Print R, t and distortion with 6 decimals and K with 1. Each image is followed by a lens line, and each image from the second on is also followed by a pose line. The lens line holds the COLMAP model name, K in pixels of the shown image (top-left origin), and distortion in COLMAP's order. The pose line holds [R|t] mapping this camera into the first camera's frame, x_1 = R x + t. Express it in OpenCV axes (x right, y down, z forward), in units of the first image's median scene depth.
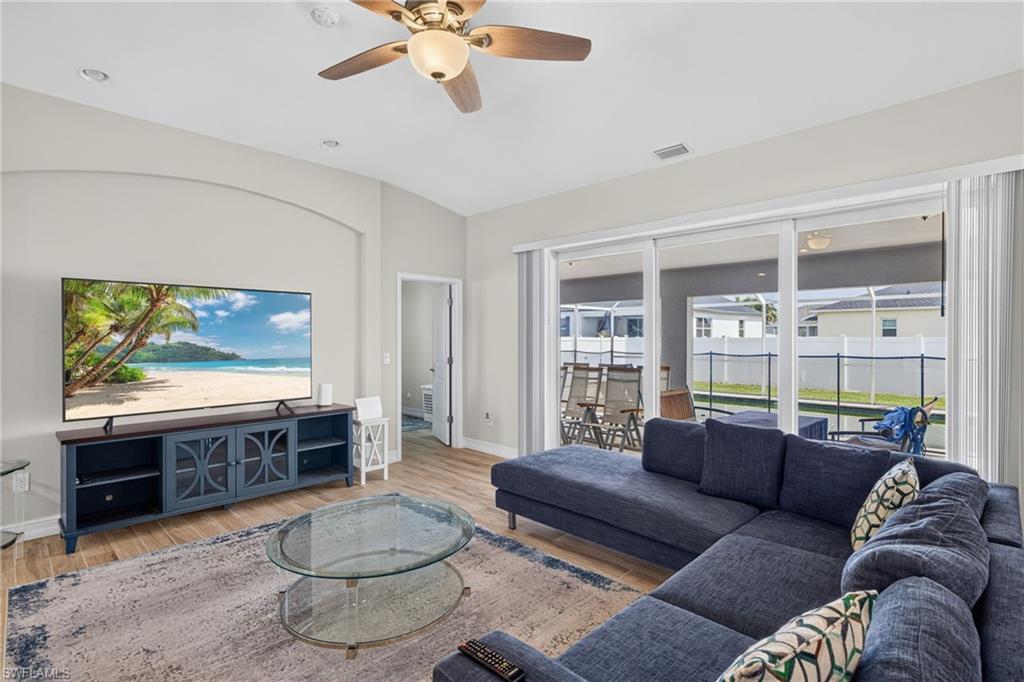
lens RADIAL K [[493.2, 0, 512.0], [0, 493.2, 341.0], [0, 0, 1]] dist [0.002697, 0.000307]
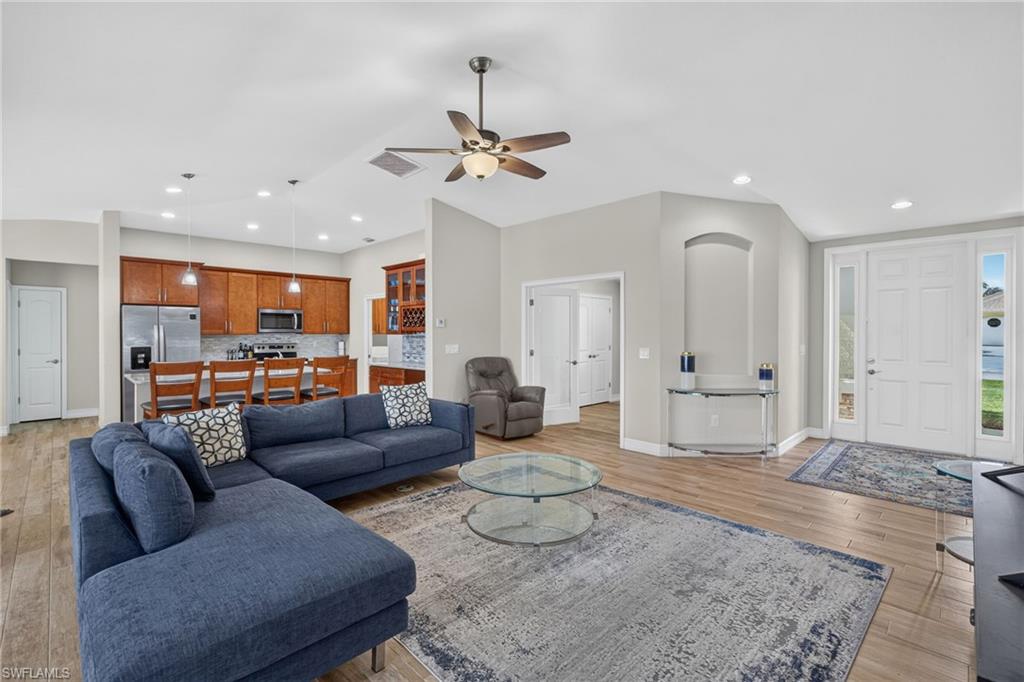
lens RADIAL K [[460.8, 0, 510.1], [0, 460.8, 336.3], [0, 0, 1]] dist [0.001729, 0.000143]
pose [[-0.999889, 0.002695, 0.014640, -0.157725], [0.002968, 0.999821, 0.018689, -0.013152], [-0.014587, 0.018730, -0.999718, 1.488886]]
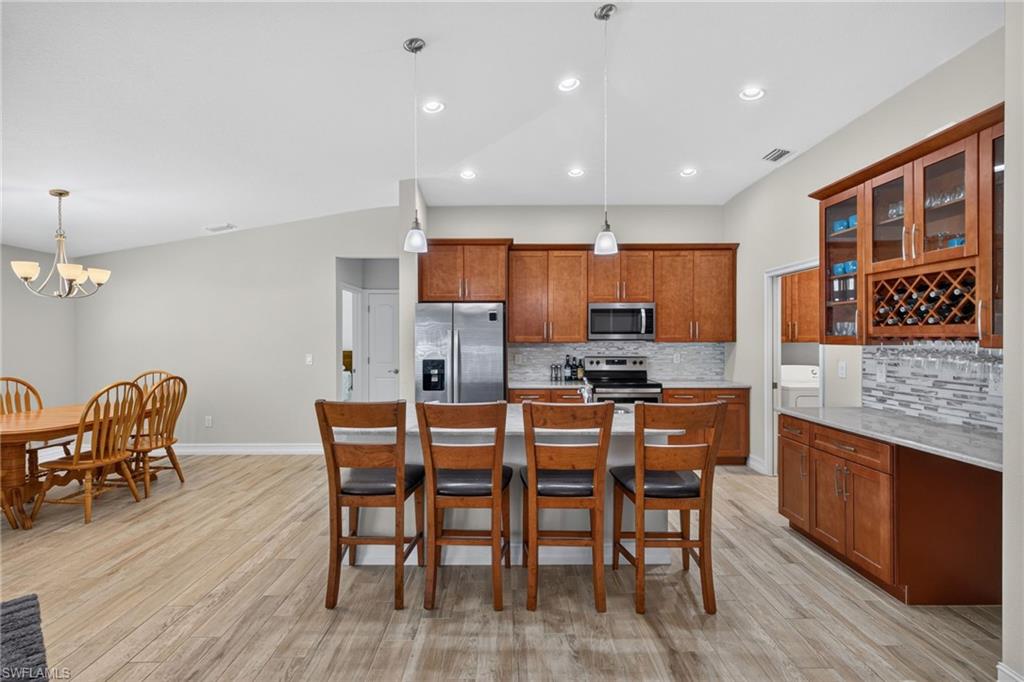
lens RADIAL K [[484.5, 0, 506.6], [0, 484.5, 340.9], [0, 0, 1]] dist [0.008969, 0.000029]
pose [[-0.696443, -0.000668, 0.717612, 0.171826], [0.010424, 0.999885, 0.011048, -0.009381], [-0.717536, 0.015174, -0.696356, 0.540119]]
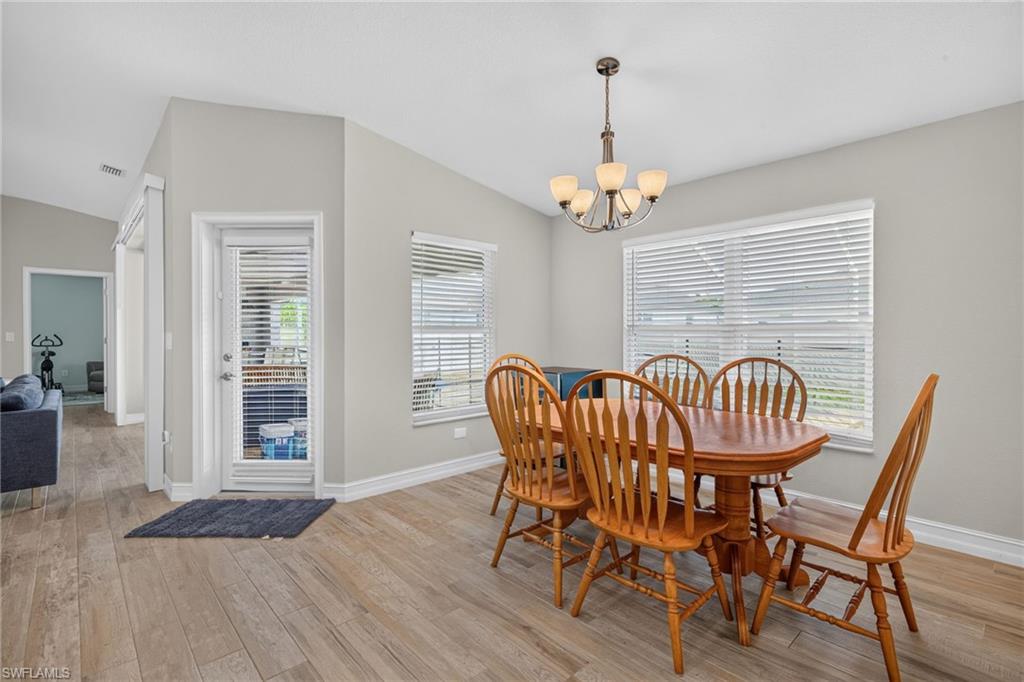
lens RADIAL K [[474.2, 0, 508.0], [0, 474.2, 340.8], [0, 0, 1]] dist [0.001266, 0.000357]
pose [[0.998533, -0.000509, -0.054145, 1.556400], [0.000693, 0.999994, 0.003377, 0.053120], [0.054143, -0.003409, 0.998527, -0.193505]]
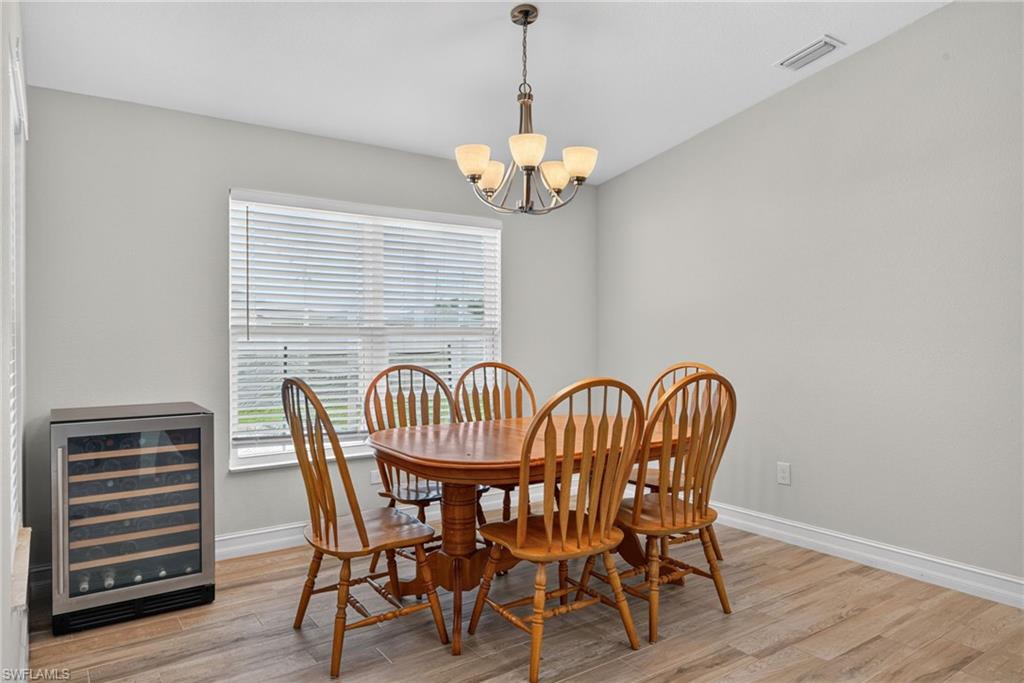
lens RADIAL K [[664.9, 0, 512.0], [0, 664.9, 341.5], [0, 0, 1]] dist [0.003894, 0.000795]
pose [[0.179376, -0.007589, 0.983751, 0.881941], [0.011530, 0.999918, 0.005611, 0.043965], [-0.983713, 0.010336, 0.179448, 0.367925]]
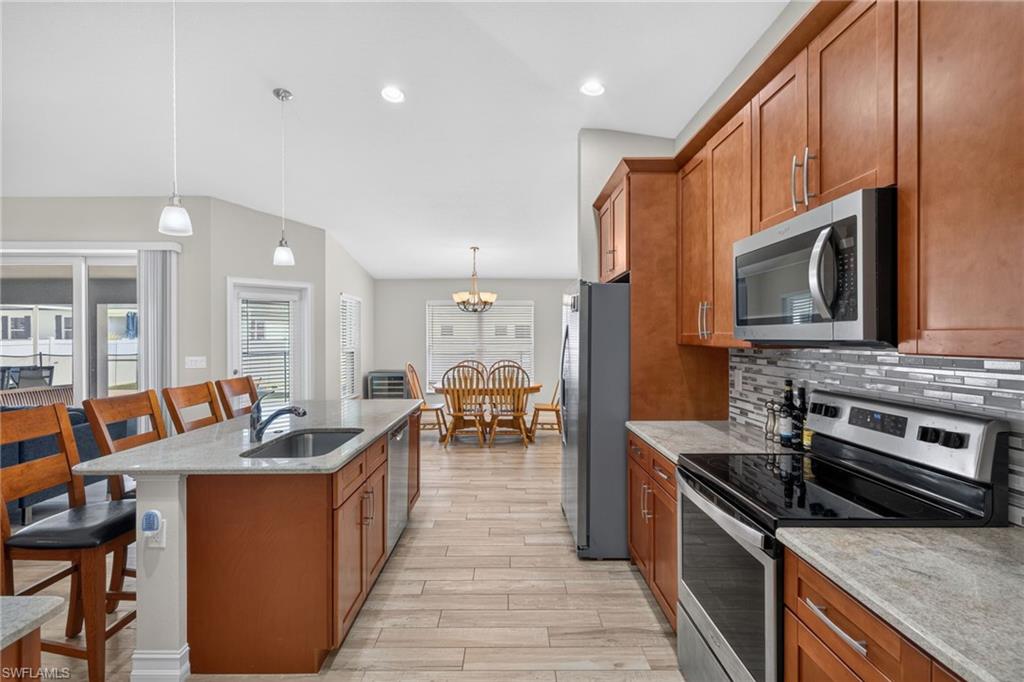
lens RADIAL K [[484.5, 0, 506.6], [0, 484.5, 340.9], [0, 0, 1]] dist [0.008969, 0.000029]
pose [[0.718194, -0.001970, 0.695840, 0.487820], [0.005404, 0.999982, -0.002747, 0.006009], [-0.695822, 0.005734, 0.718192, -0.887118]]
